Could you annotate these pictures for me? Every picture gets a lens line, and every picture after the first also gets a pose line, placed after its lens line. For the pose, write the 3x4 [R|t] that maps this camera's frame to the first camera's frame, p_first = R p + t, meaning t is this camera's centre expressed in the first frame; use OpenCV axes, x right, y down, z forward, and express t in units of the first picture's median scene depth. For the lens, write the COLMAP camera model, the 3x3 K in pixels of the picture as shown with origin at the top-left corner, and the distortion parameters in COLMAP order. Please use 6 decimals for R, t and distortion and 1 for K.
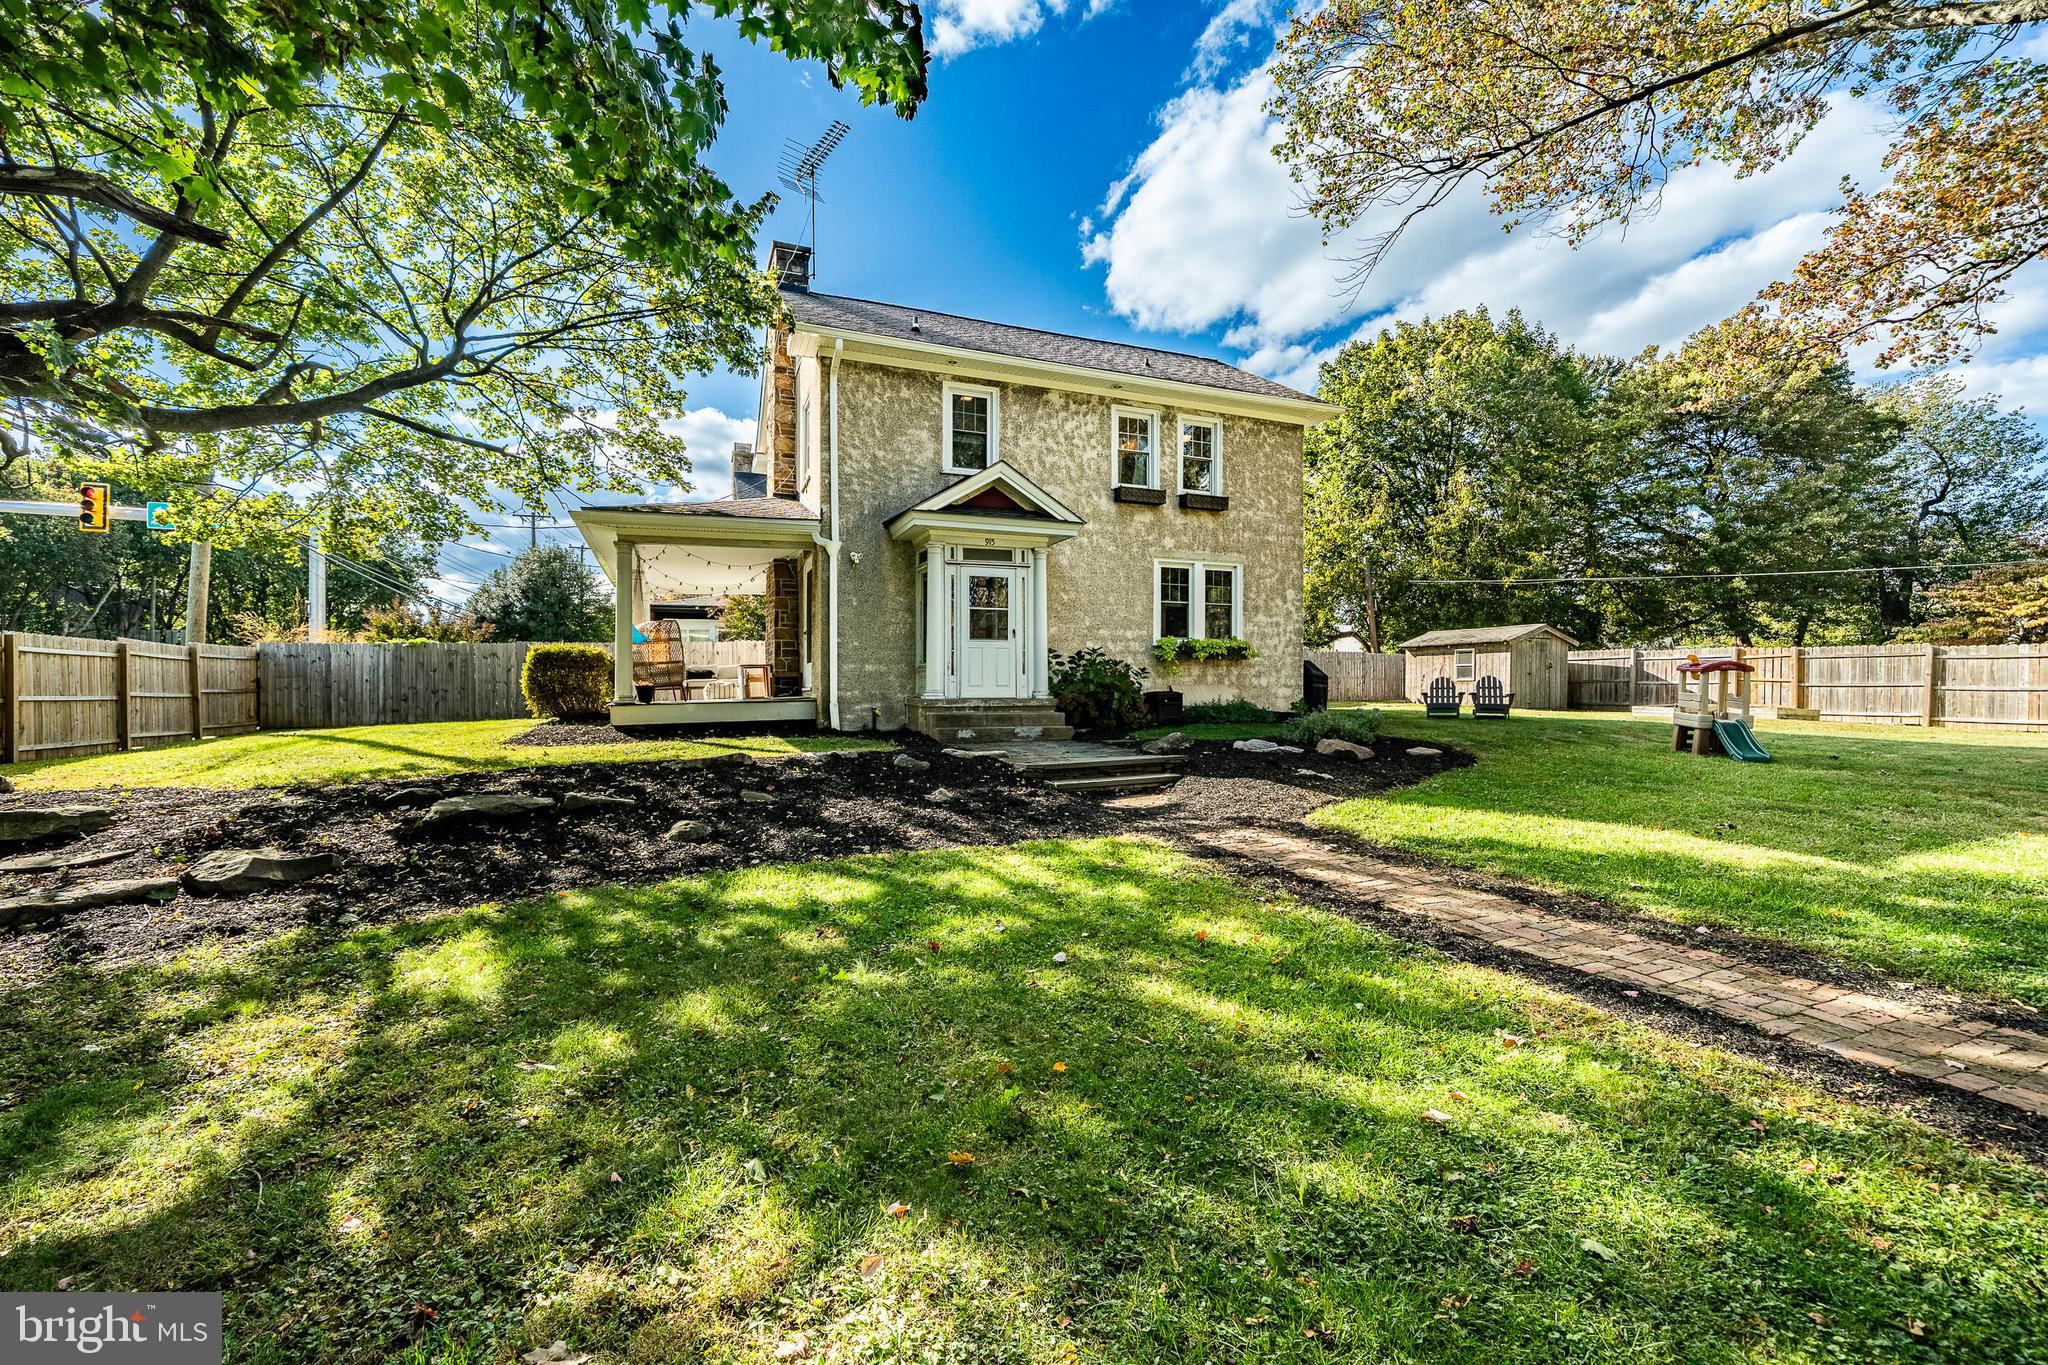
lens RADIAL K [[838.5, 0, 1018.4], [0, 838.5, 690.6], [0, 0, 1]] dist [-0.000878, -0.000064]
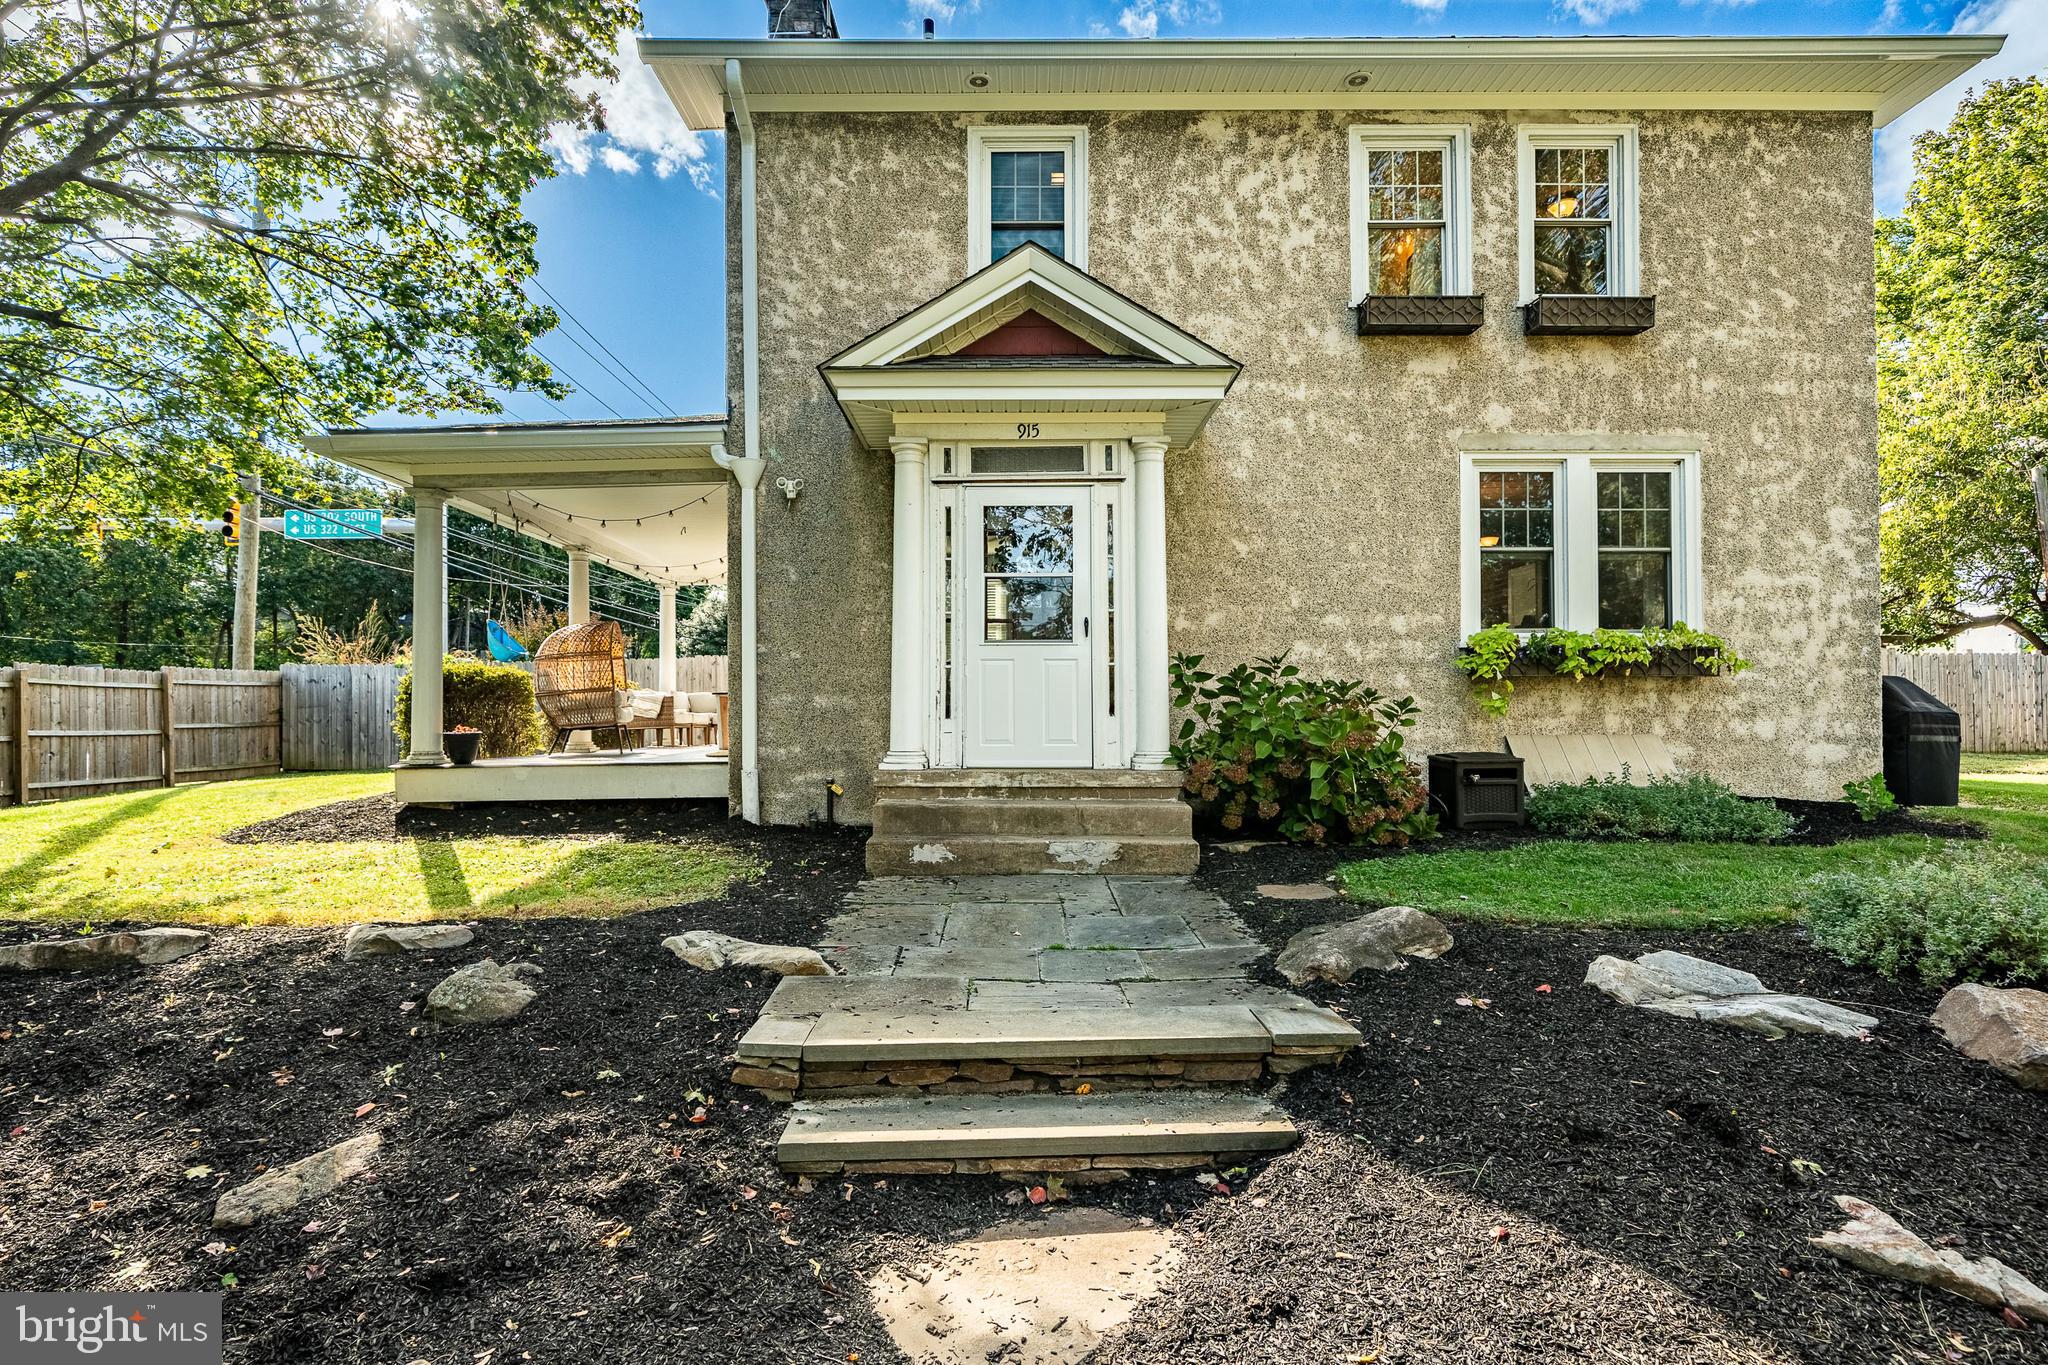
lens RADIAL K [[1015.2, 0, 1002.8], [0, 1015.2, 688.4], [0, 0, 1]] dist [-0.002324, -0.000620]
pose [[0.924775, -0.003841, -0.380494, 0.142577], [-0.004311, 0.999779, -0.020571, -0.020032], [0.380489, 0.020664, 0.924555, 0.410723]]
